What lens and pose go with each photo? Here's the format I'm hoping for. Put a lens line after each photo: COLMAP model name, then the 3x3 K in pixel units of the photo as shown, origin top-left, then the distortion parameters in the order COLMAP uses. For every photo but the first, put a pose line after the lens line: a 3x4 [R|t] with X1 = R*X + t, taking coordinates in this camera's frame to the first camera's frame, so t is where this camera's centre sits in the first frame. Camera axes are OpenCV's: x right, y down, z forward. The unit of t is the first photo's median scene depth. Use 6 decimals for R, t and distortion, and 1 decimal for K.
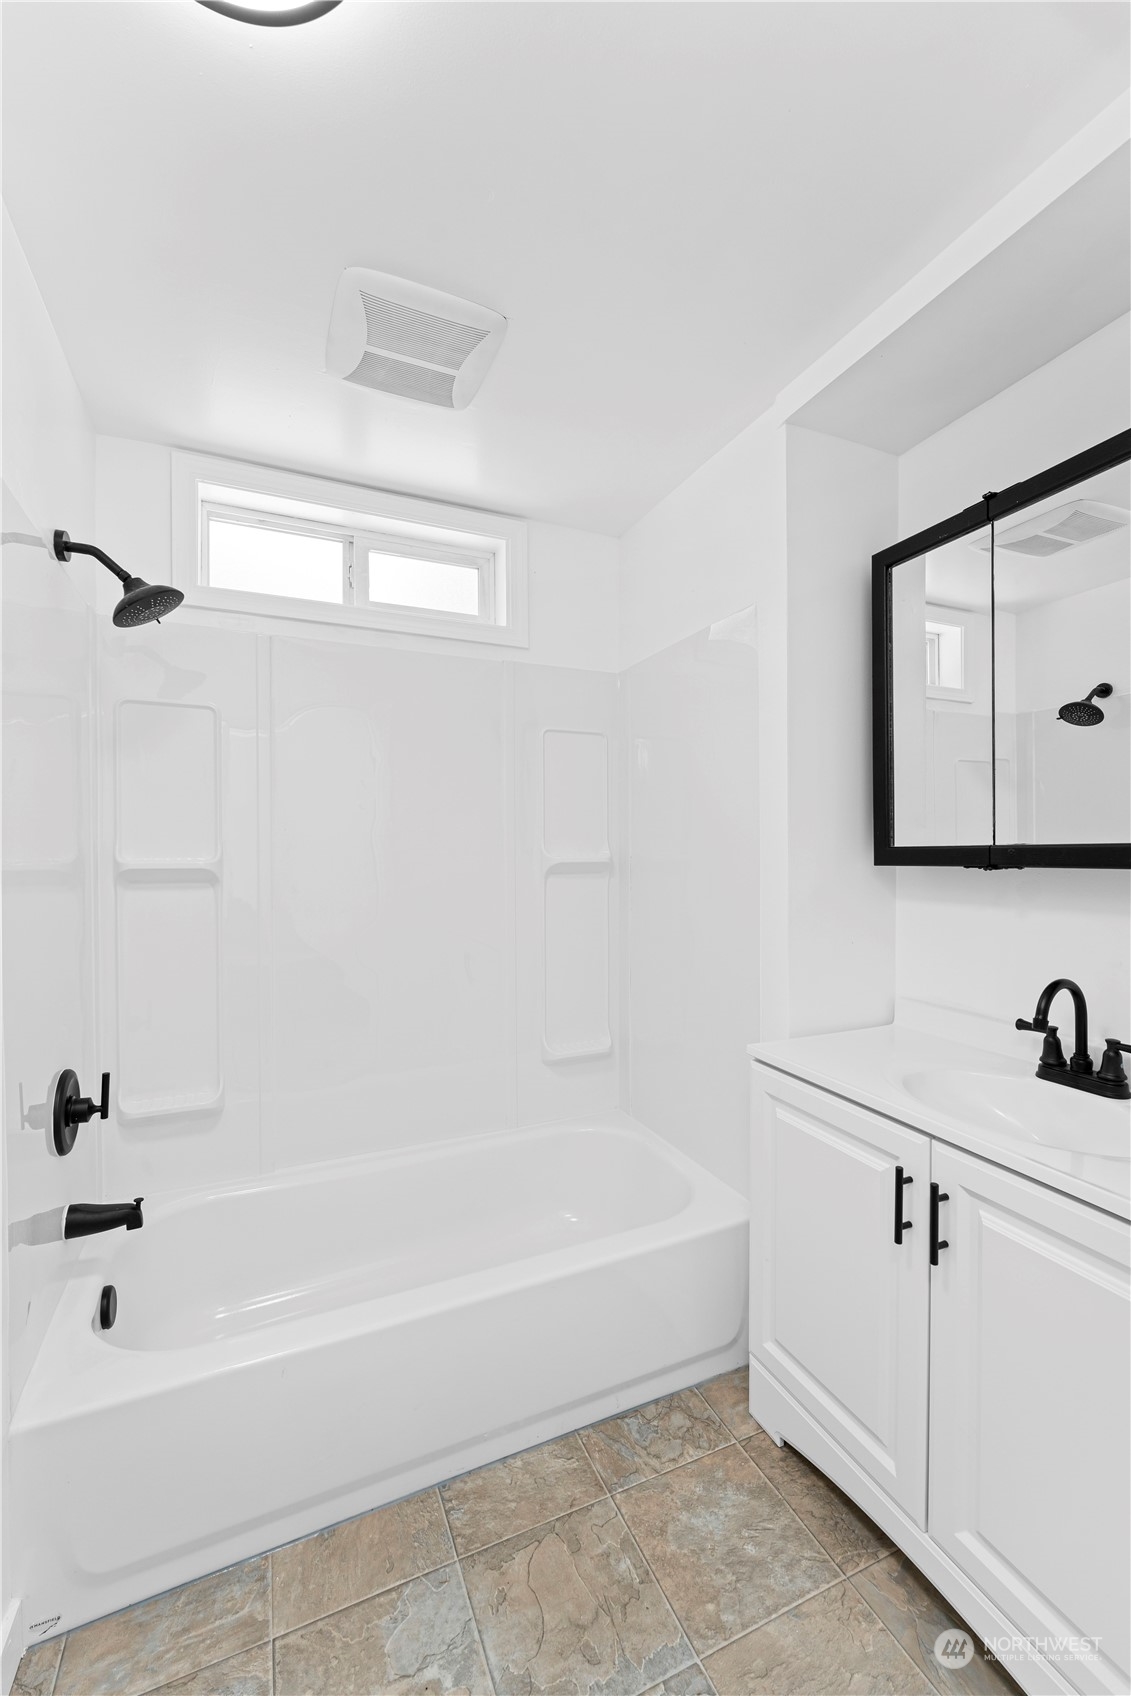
lens RADIAL K [[698.1, 0, 571.1], [0, 698.1, 857.2], [0, 0, 1]] dist [0.000059, -0.000141]
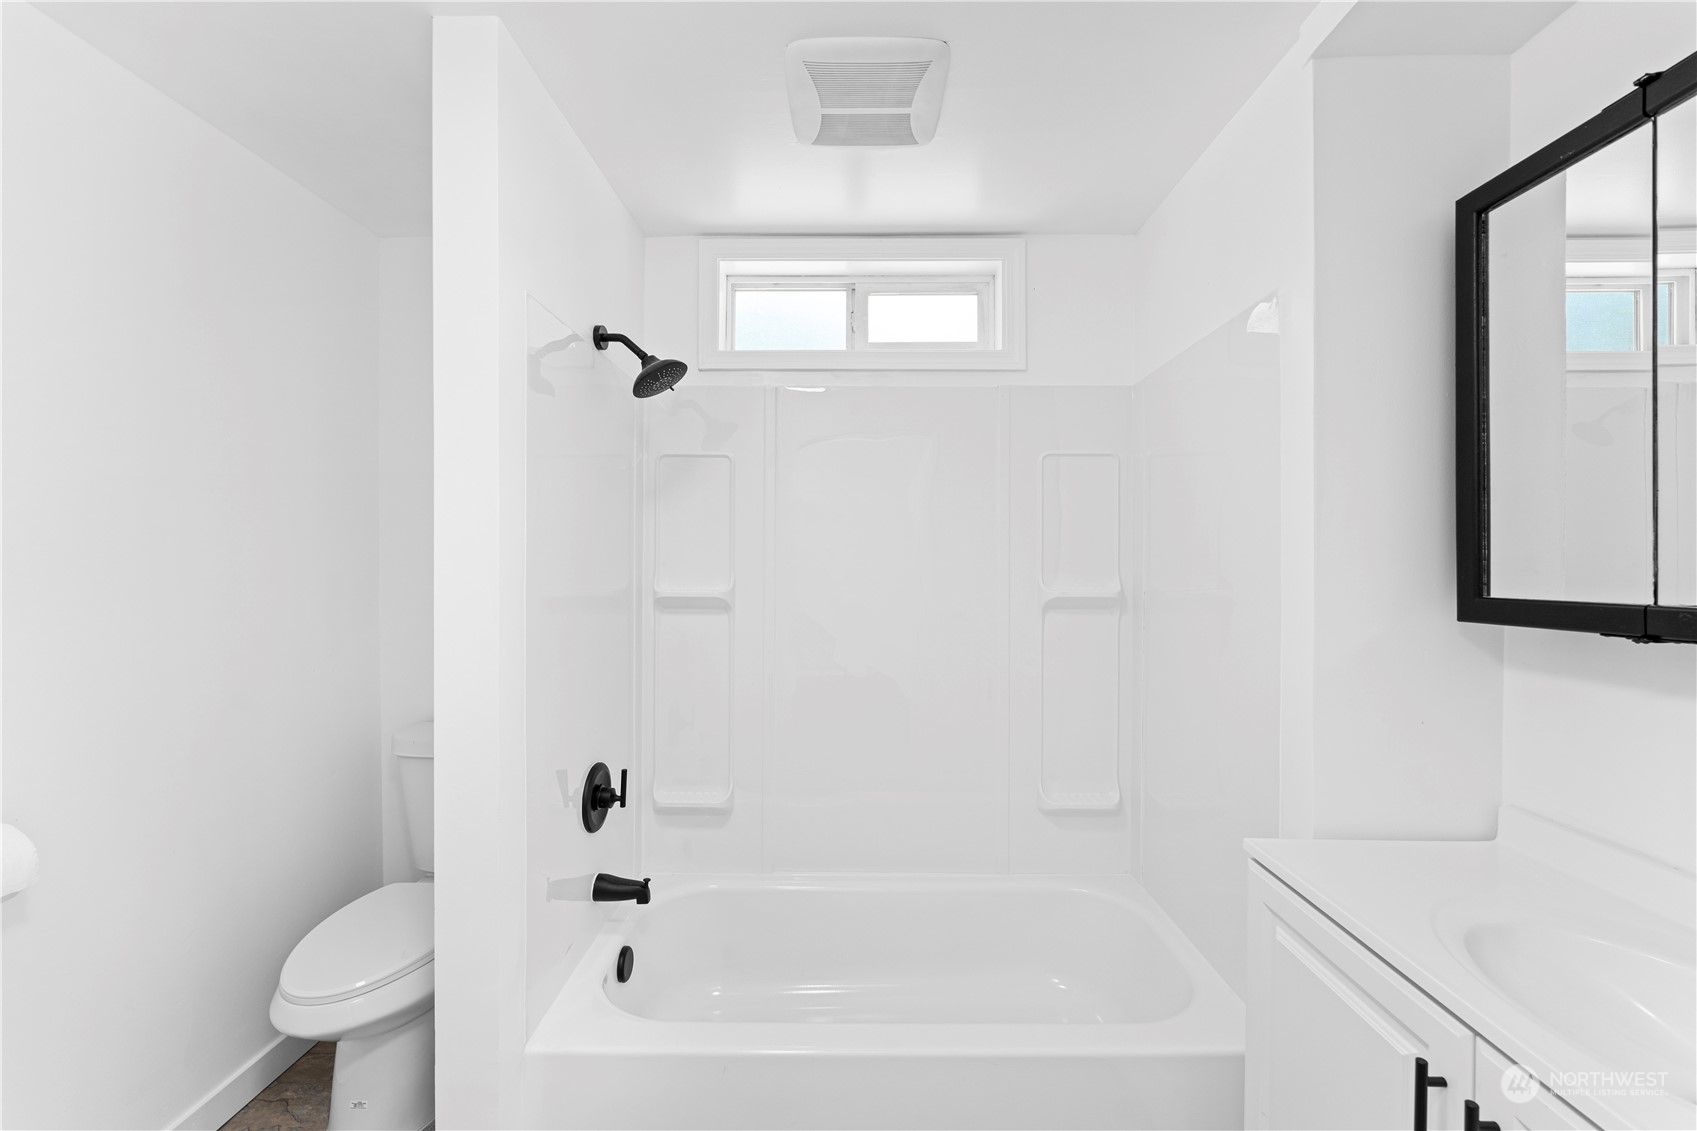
lens RADIAL K [[686.4, 0, 848.5], [0, 686.4, 565.5], [0, 0, 1]] dist [-0.000577, 0.000256]
pose [[0.906366, 0.008545, -0.422407, 0.158764], [-0.011428, 0.999925, -0.004294, -0.036774], [0.422339, 0.008719, 0.906396, 0.075671]]
